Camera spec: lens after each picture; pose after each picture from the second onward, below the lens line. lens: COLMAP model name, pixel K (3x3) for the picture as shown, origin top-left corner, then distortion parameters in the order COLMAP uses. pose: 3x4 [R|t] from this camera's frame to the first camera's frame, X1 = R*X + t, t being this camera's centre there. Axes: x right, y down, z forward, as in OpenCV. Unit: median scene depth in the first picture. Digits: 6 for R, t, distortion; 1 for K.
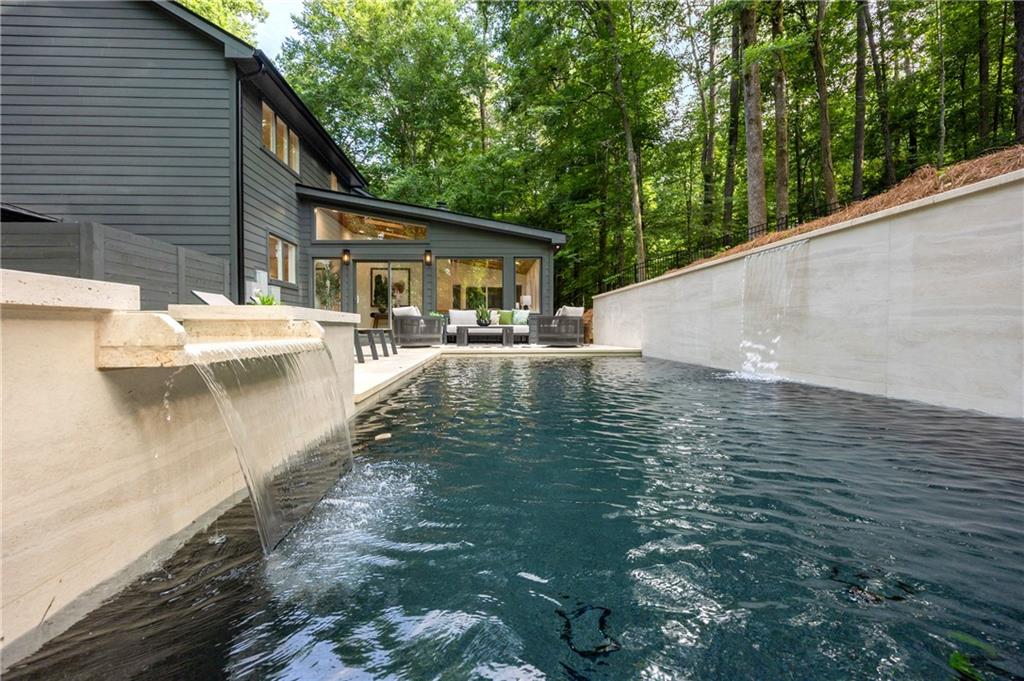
lens RADIAL K [[430.4, 0, 514.7], [0, 430.4, 339.8], [0, 0, 1]] dist [-0.009374, -0.000012]
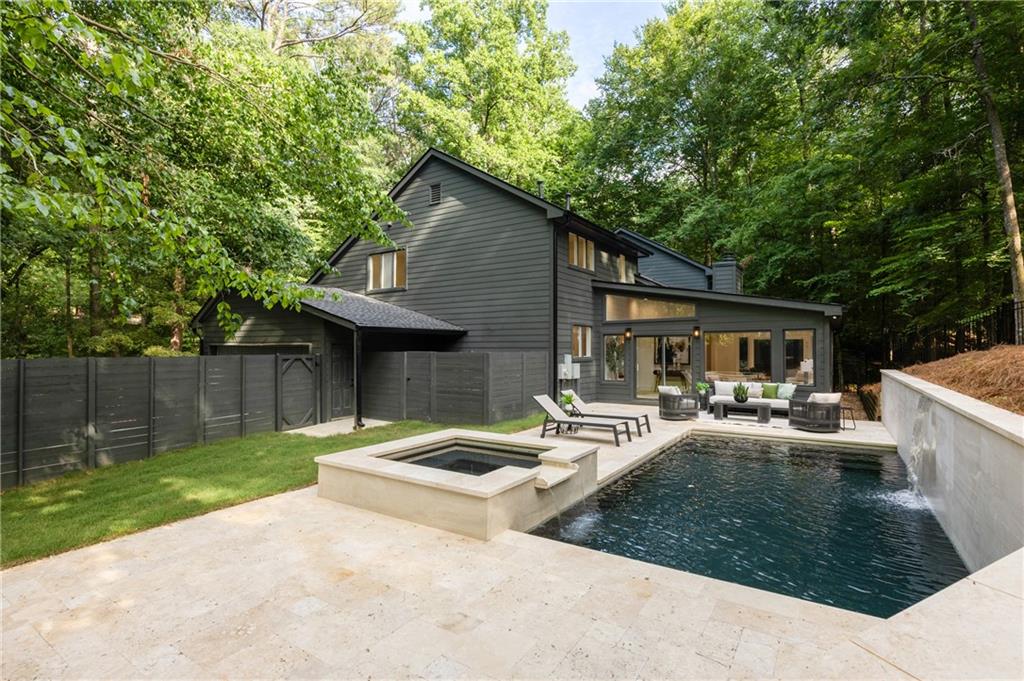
lens RADIAL K [[494.8, 0, 511.5], [0, 494.8, 341.7], [0, 0, 1]] dist [-0.006599, -0.000550]
pose [[0.793314, -0.010489, -0.608722, 0.210461], [-0.011639, 0.999408, -0.032389, -0.124043], [0.608702, 0.032779, 0.792722, -0.335647]]
